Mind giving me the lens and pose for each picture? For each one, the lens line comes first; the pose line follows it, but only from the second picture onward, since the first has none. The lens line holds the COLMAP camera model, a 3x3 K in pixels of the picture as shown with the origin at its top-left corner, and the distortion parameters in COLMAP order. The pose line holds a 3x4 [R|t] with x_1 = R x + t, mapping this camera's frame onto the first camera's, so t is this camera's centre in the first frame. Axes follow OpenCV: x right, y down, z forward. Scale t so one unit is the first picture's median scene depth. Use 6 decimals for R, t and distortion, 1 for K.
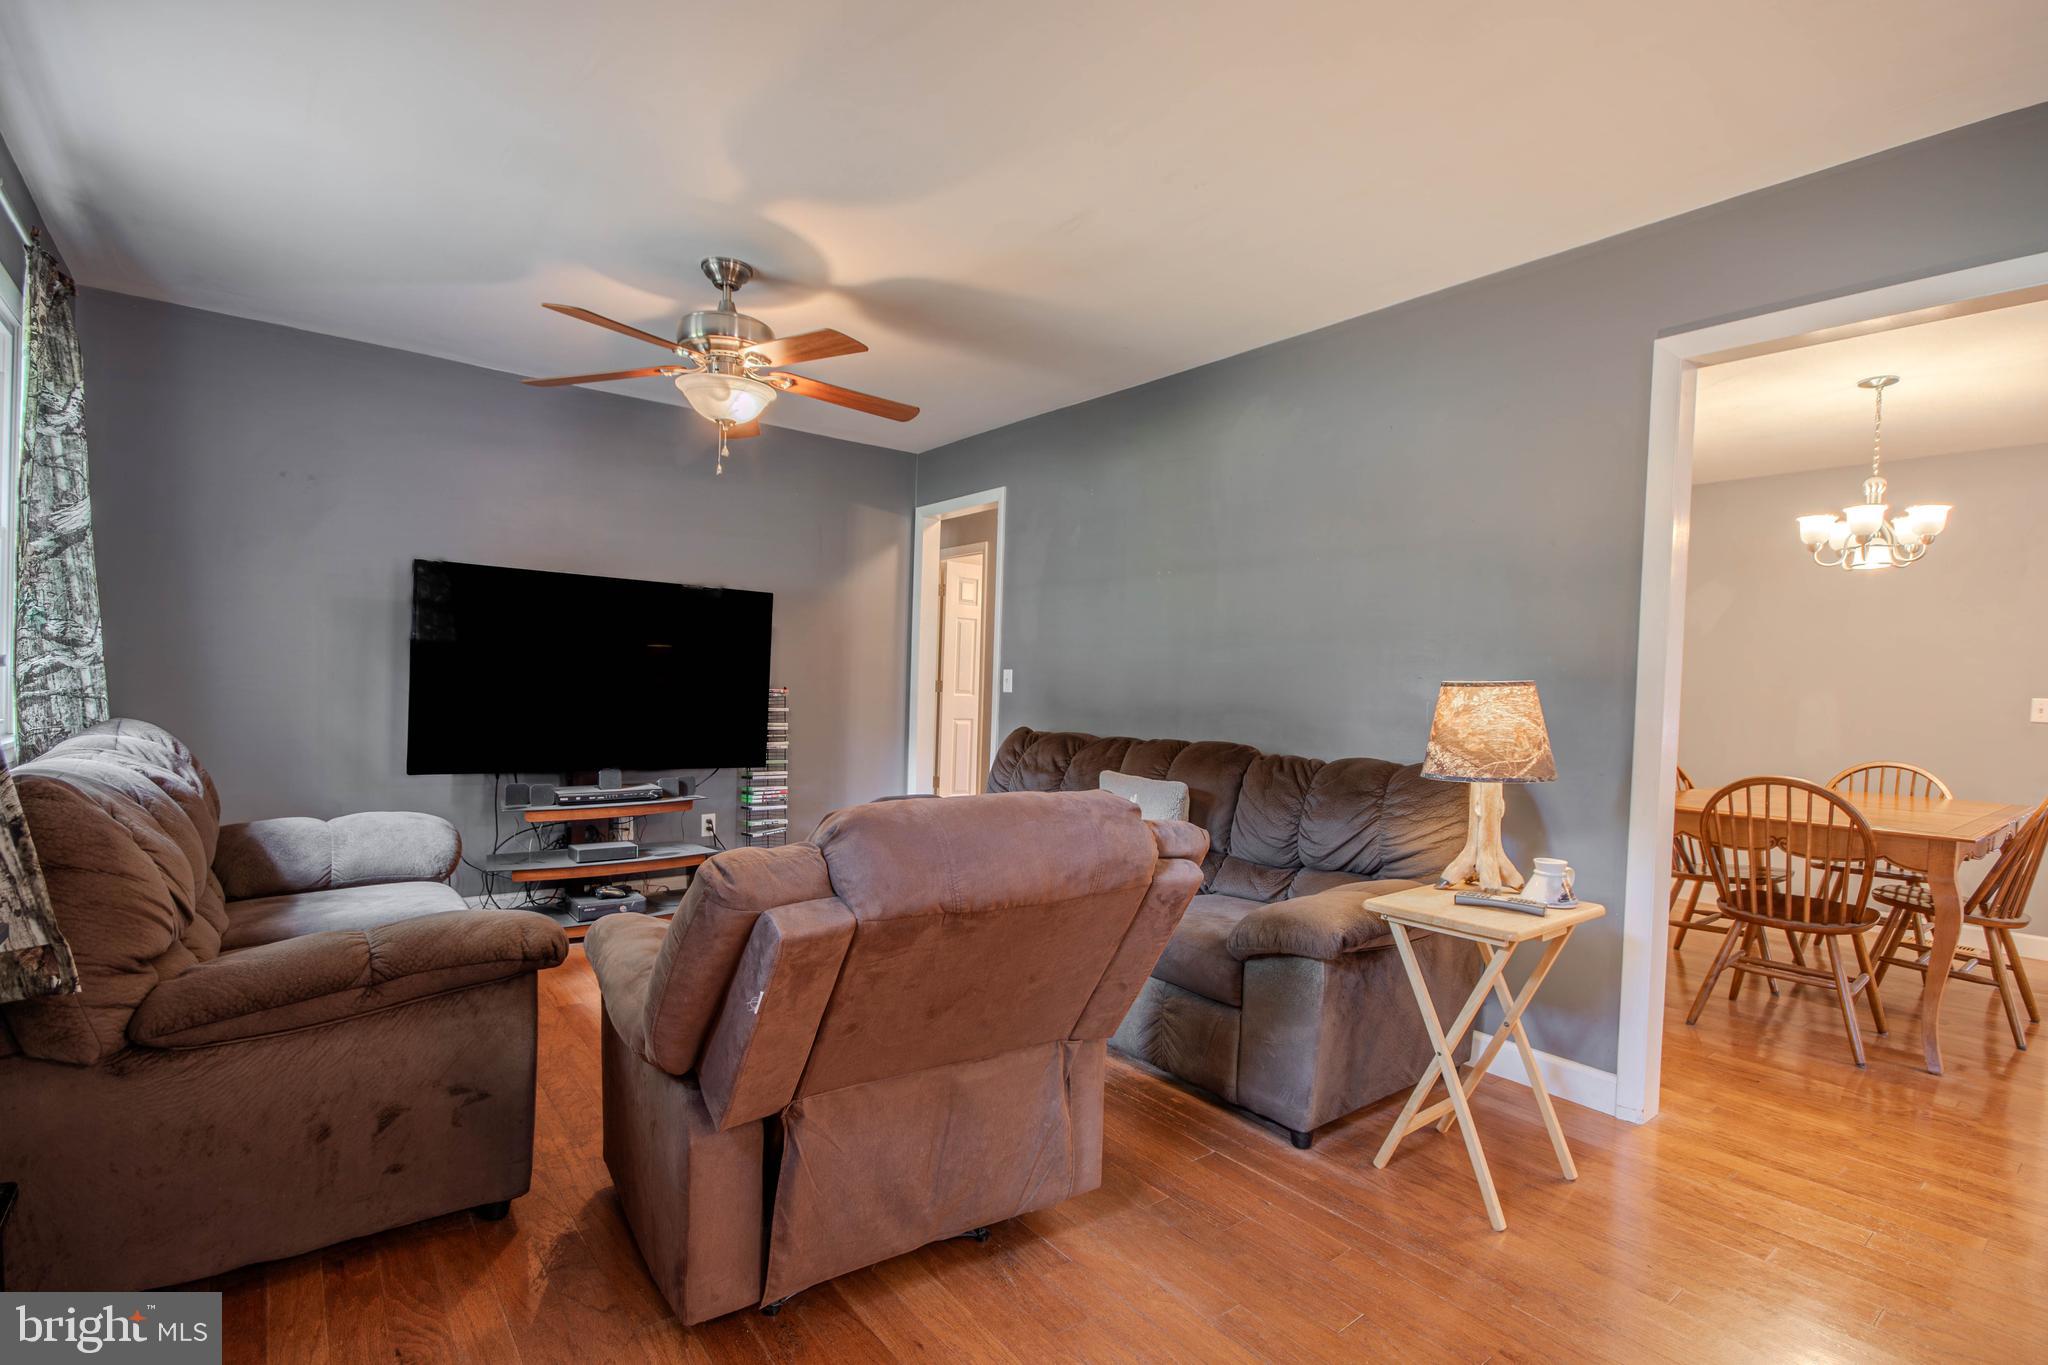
lens RADIAL K [[946.1, 0, 1030.9], [0, 946.1, 711.8], [0, 0, 1]] dist [0.000303, -0.009173]
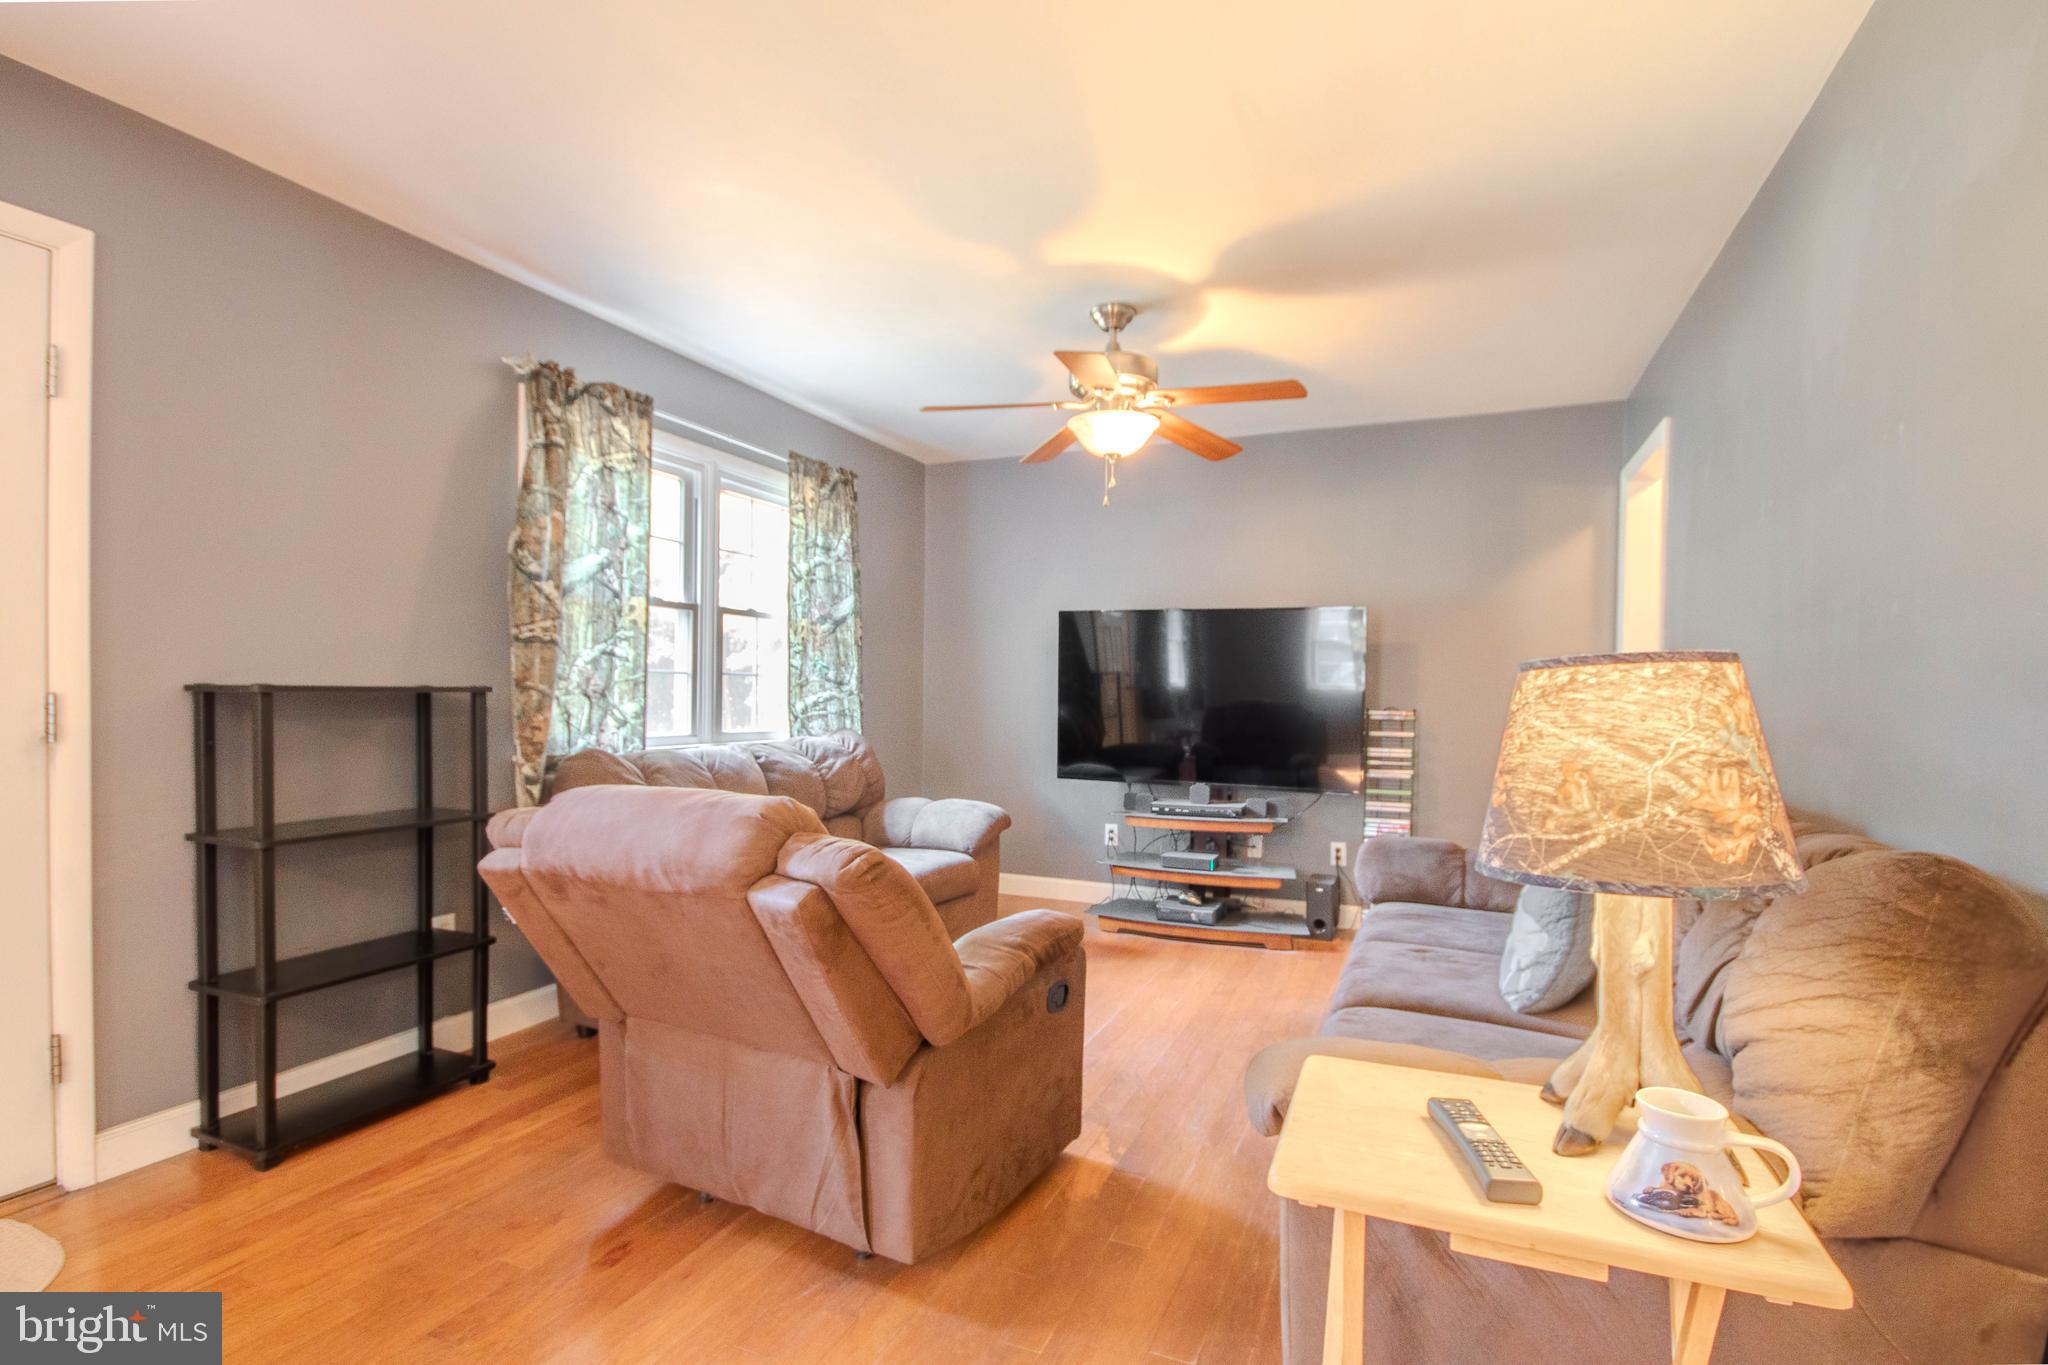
lens RADIAL K [[959.9, 0, 1040.4], [0, 959.9, 706.2], [0, 0, 1]] dist [-0.010425, 0.001015]
pose [[0.483035, -0.013909, -0.875491, 0.601729], [-0.021729, 0.999375, -0.027866, 0.006989], [0.875332, 0.032484, 0.482431, 0.438945]]
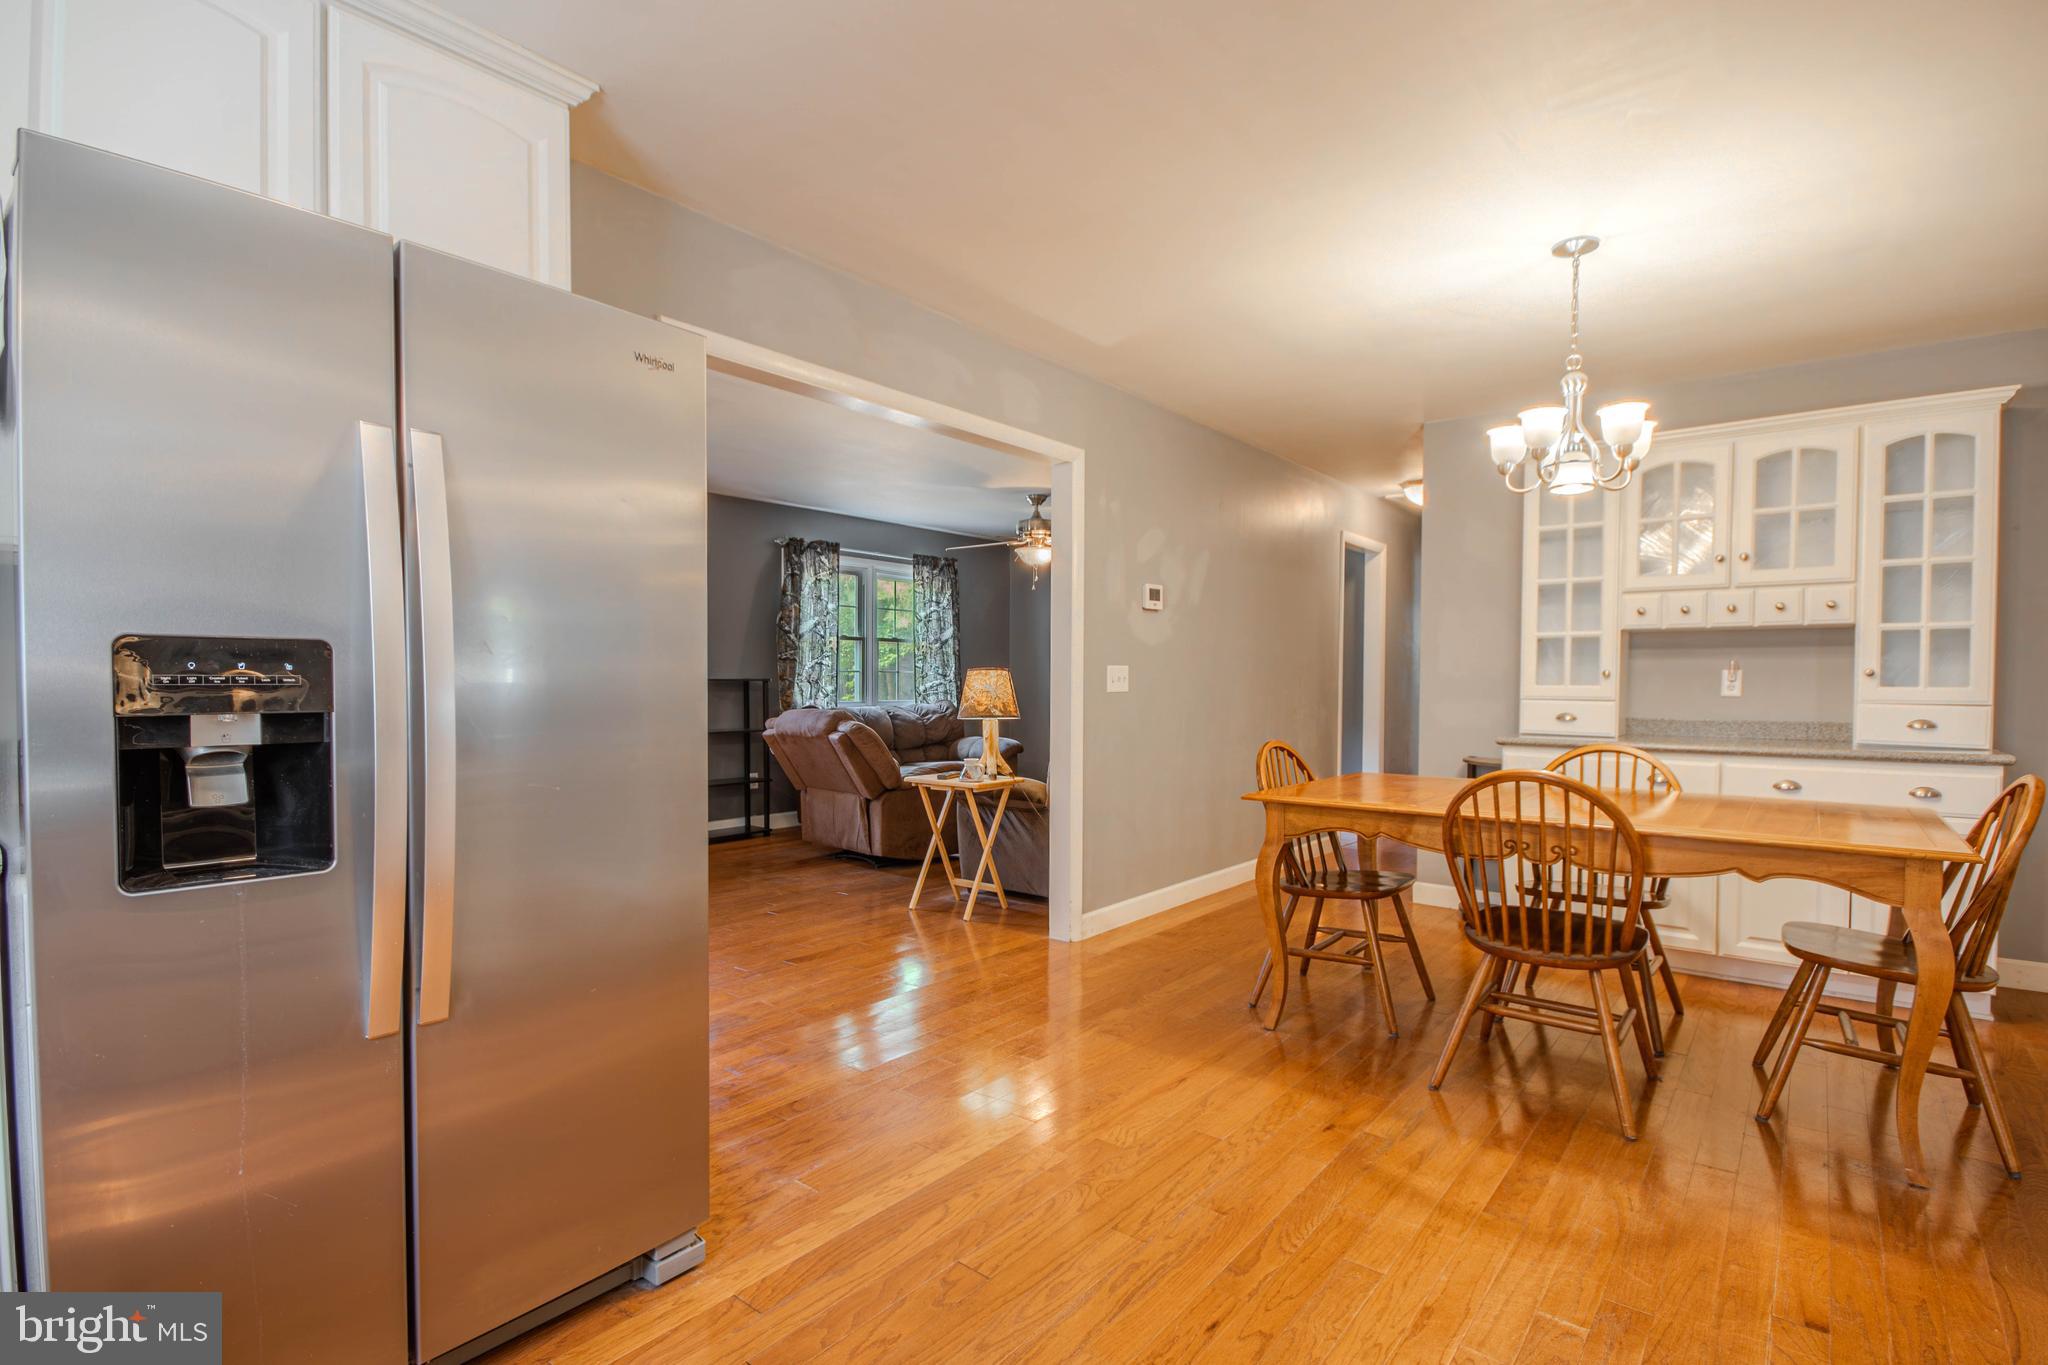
lens RADIAL K [[981.1, 0, 1031.0], [0, 981.1, 703.6], [0, 0, 1]] dist [-0.001182, -0.000916]
pose [[0.217336, -0.008637, -0.976059, 2.001625], [-0.025559, 0.999568, -0.014536, 0.053018], [0.975762, 0.028106, 0.217022, 0.523294]]
